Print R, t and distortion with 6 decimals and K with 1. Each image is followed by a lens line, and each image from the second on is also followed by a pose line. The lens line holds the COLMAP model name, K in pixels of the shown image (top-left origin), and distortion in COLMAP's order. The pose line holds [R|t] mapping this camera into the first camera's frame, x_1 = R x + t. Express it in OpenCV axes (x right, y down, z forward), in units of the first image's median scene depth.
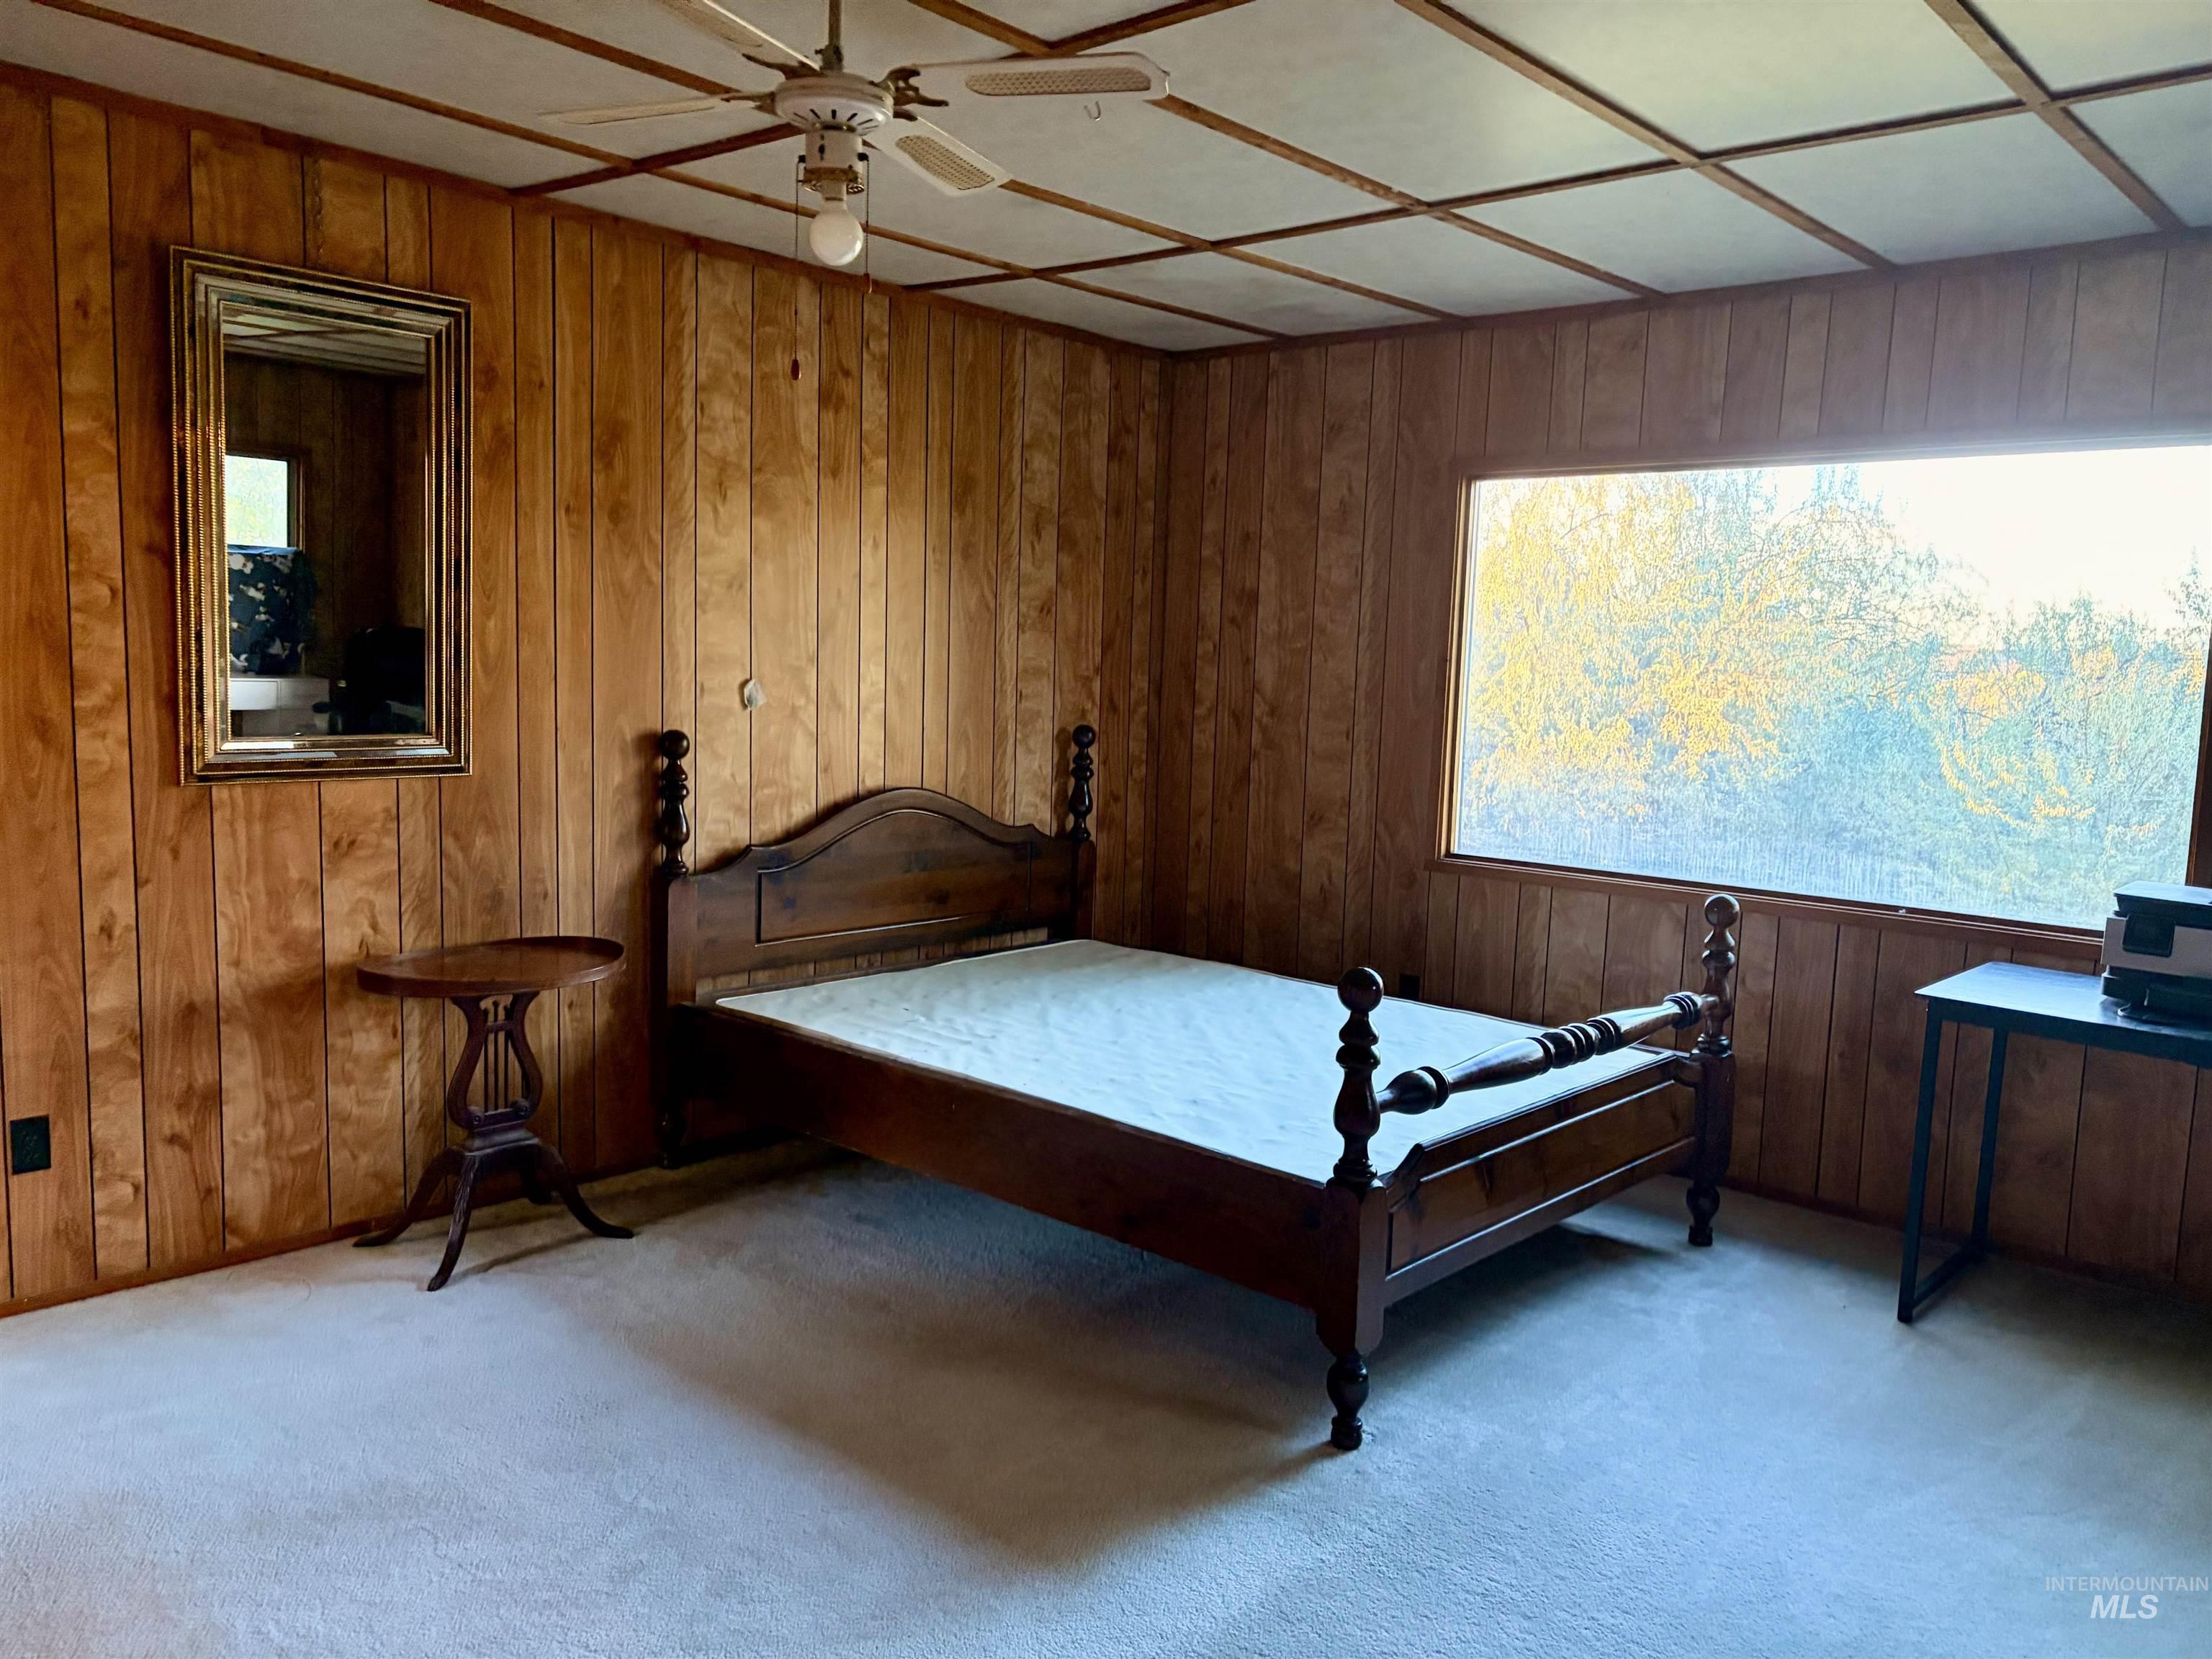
lens RADIAL K [[1675.3, 0, 1121.4], [0, 1675.3, 833.7], [0, 0, 1]] dist [0.065155, -0.067421]
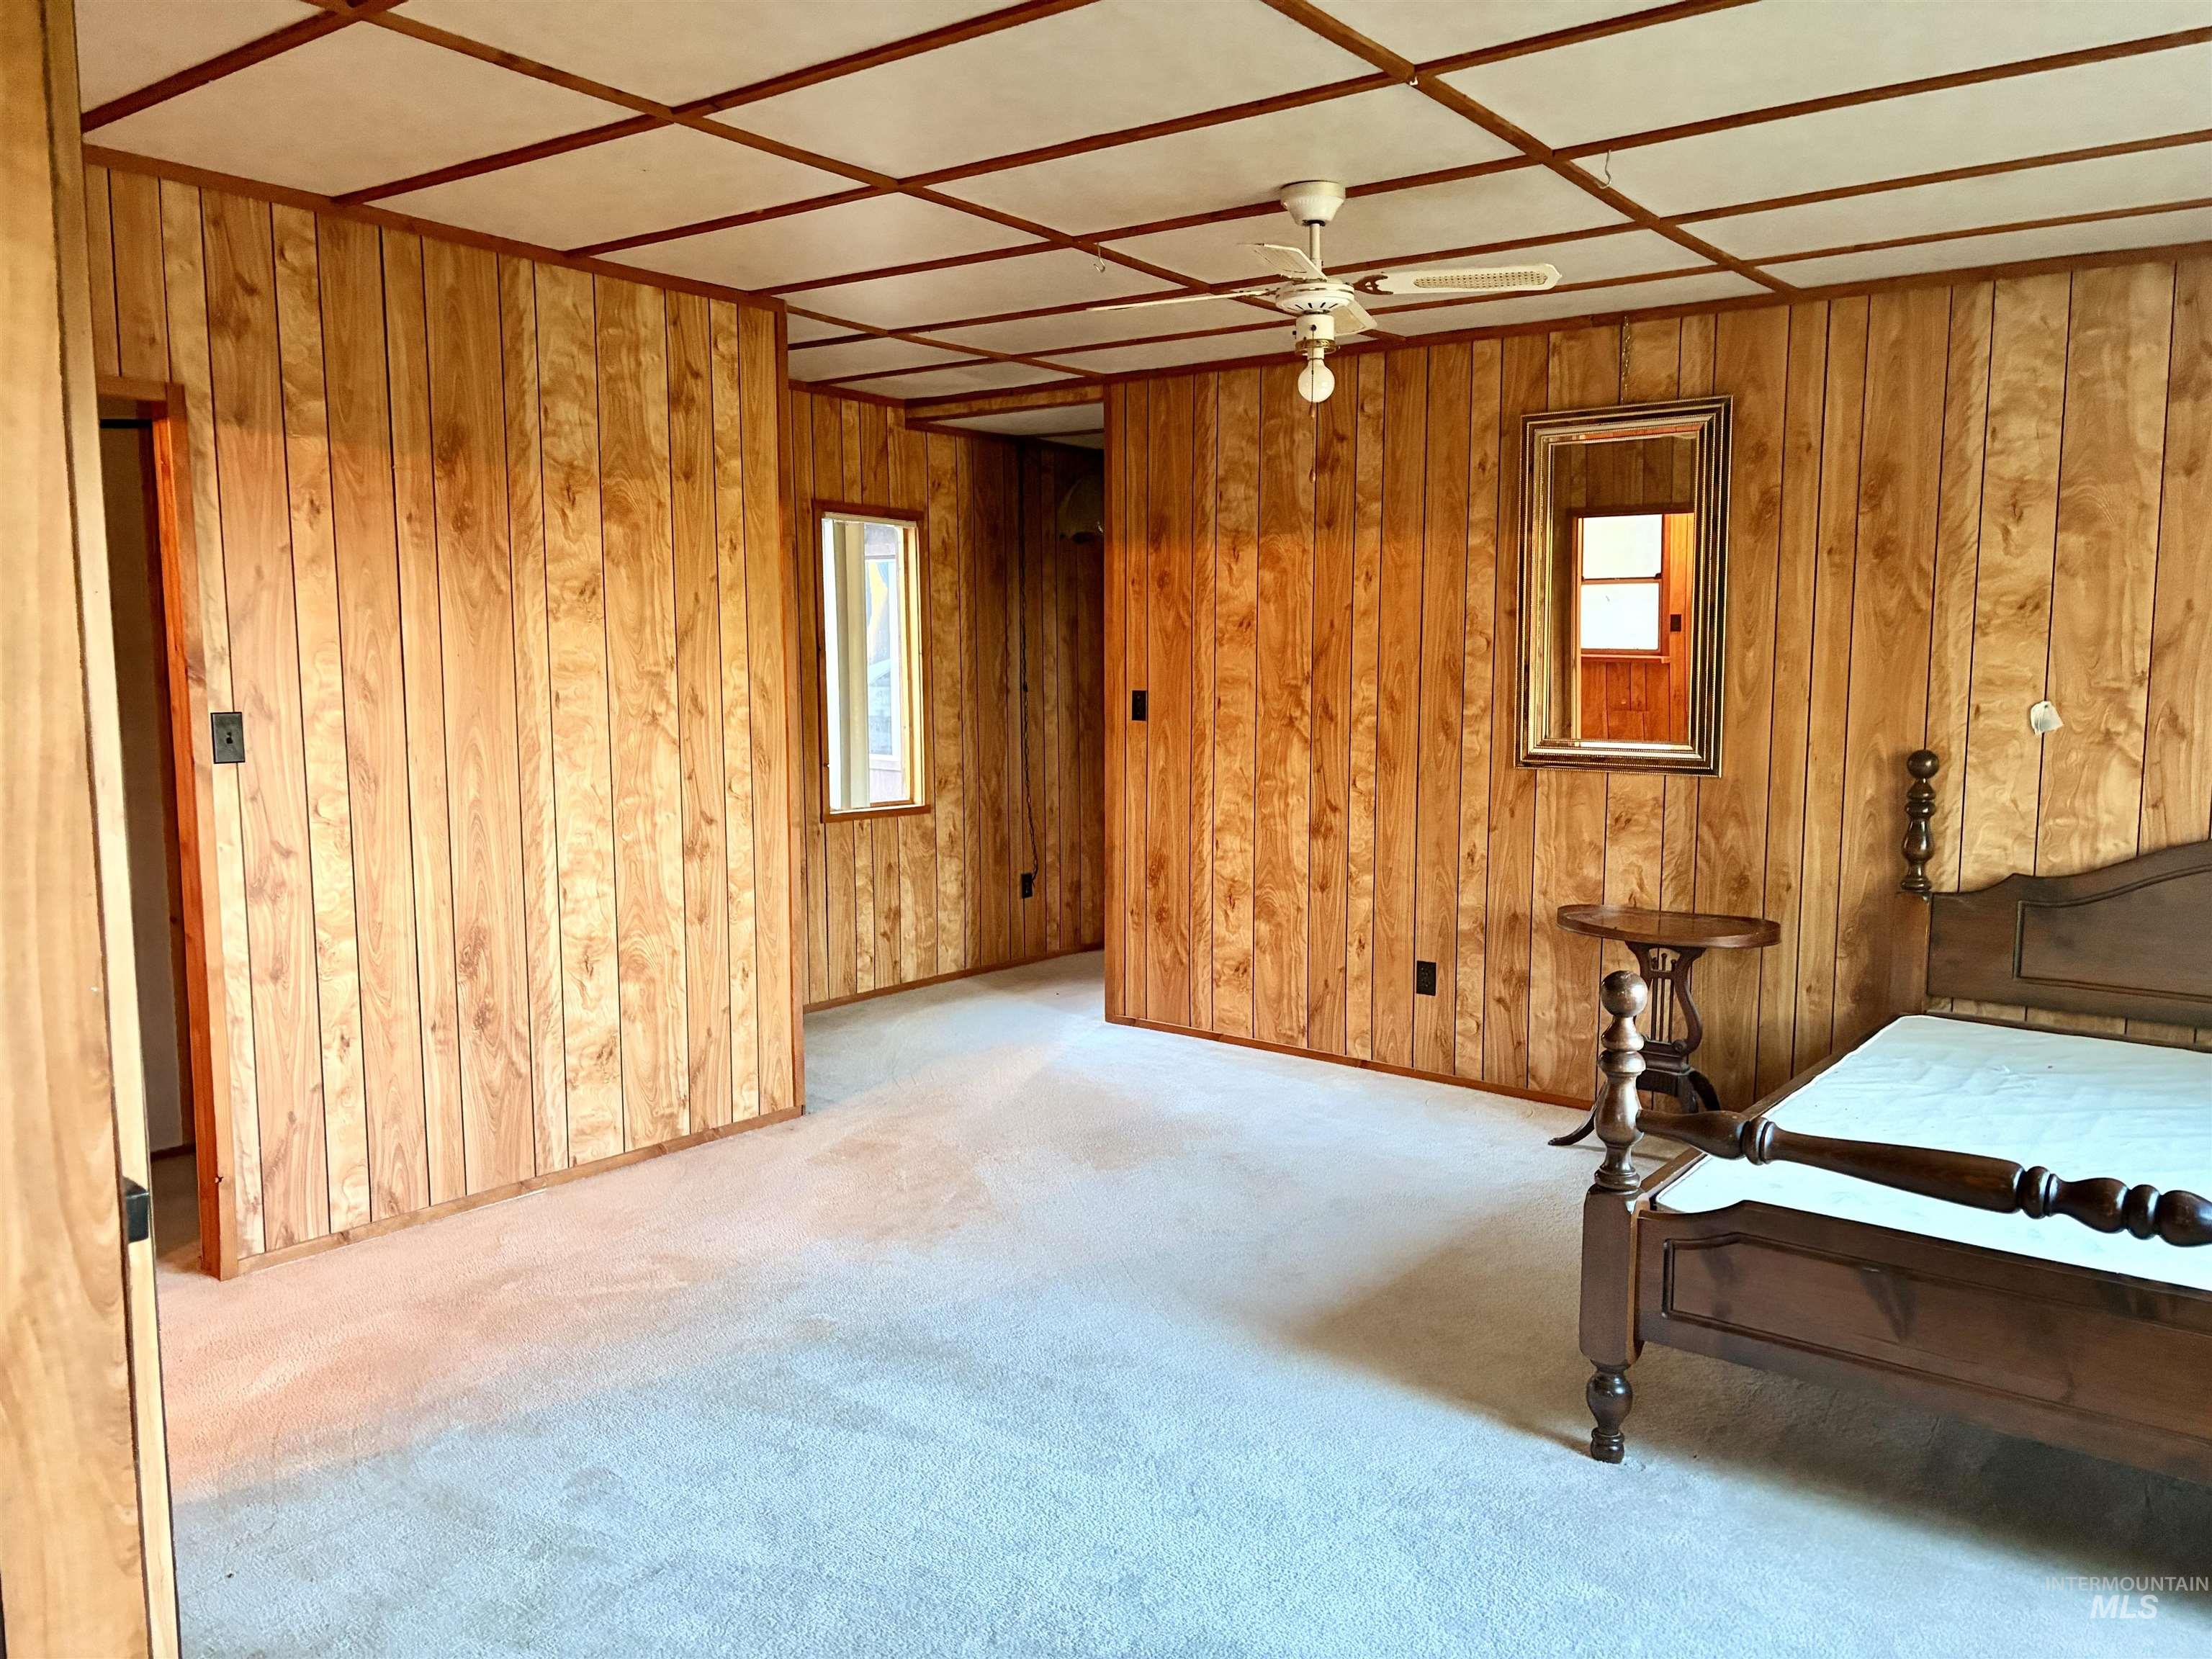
lens RADIAL K [[1675.3, 0, 1095.8], [0, 1675.3, 830.1], [0, 0, 1]] dist [0.065155, -0.067421]
pose [[0.074338, 0.069856, -0.994783, 0.784861], [-0.114284, 0.991568, 0.061090, -0.019041], [0.990663, 0.109147, 0.081695, 0.439284]]
